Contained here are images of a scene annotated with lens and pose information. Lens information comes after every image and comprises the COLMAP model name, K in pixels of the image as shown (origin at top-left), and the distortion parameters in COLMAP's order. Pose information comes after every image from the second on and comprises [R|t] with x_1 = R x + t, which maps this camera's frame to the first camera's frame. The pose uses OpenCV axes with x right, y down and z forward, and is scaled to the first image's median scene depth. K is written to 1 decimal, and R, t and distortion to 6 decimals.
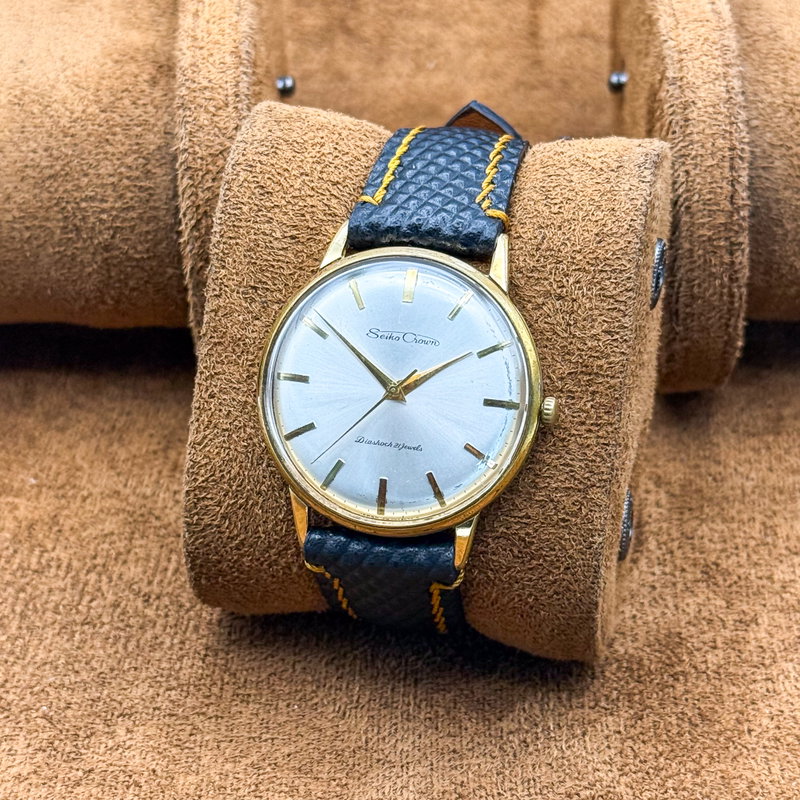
lens RADIAL K [[2068.0, 0, 400.0], [0, 2068.0, 400.0], [0, 0, 1]] dist [0.044132, -0.058822]
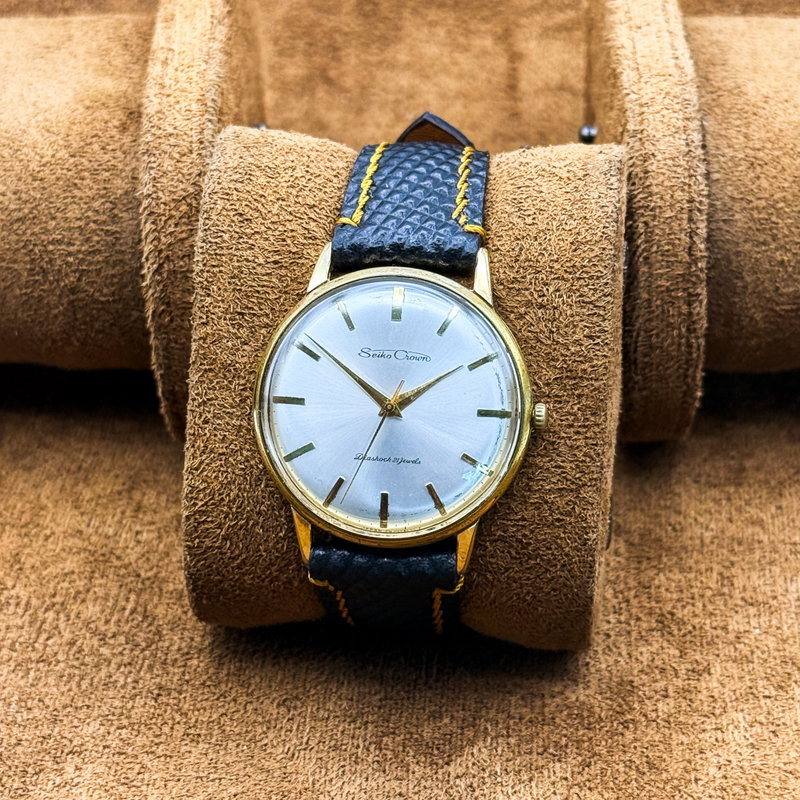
lens RADIAL K [[2068.0, 0, 400.0], [0, 2068.0, 400.0], [0, 0, 1]] dist [0.044132, -0.058822]
pose [[0.994178, -0.066451, 0.084821, -0.082125], [0.064284, 0.997538, 0.028035, -0.035431], [-0.086476, -0.022419, 0.996002, -0.026973]]
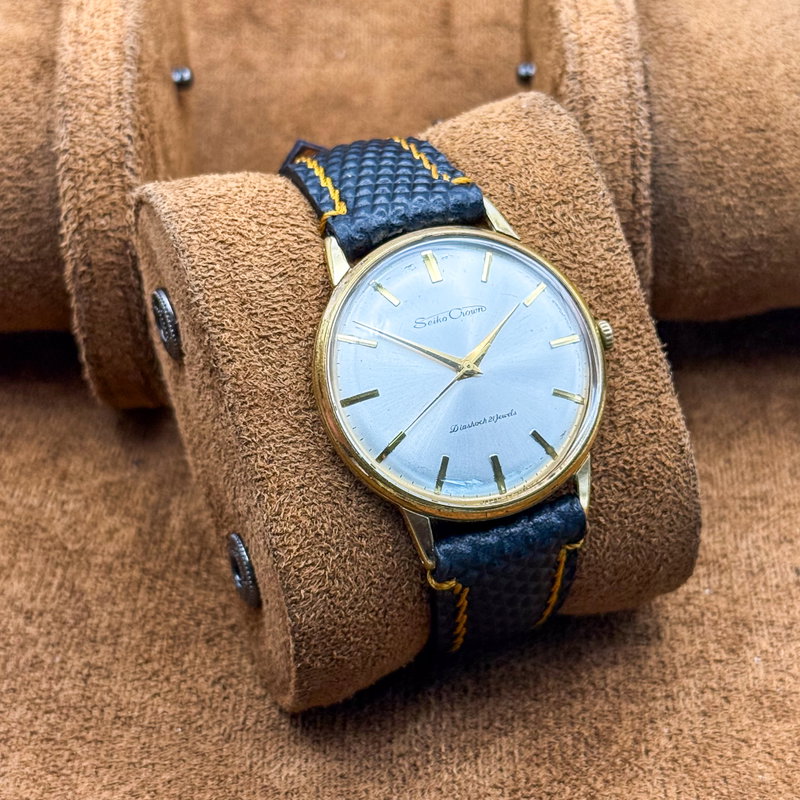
lens RADIAL K [[2068.0, 0, 400.0], [0, 2068.0, 400.0], [0, 0, 1]] dist [0.044132, -0.058822]
pose [[0.831384, -0.334216, 0.443960, -0.446036], [0.407537, 0.909830, -0.078250, 0.069731], [-0.377776, 0.245986, 0.892623, 0.149635]]
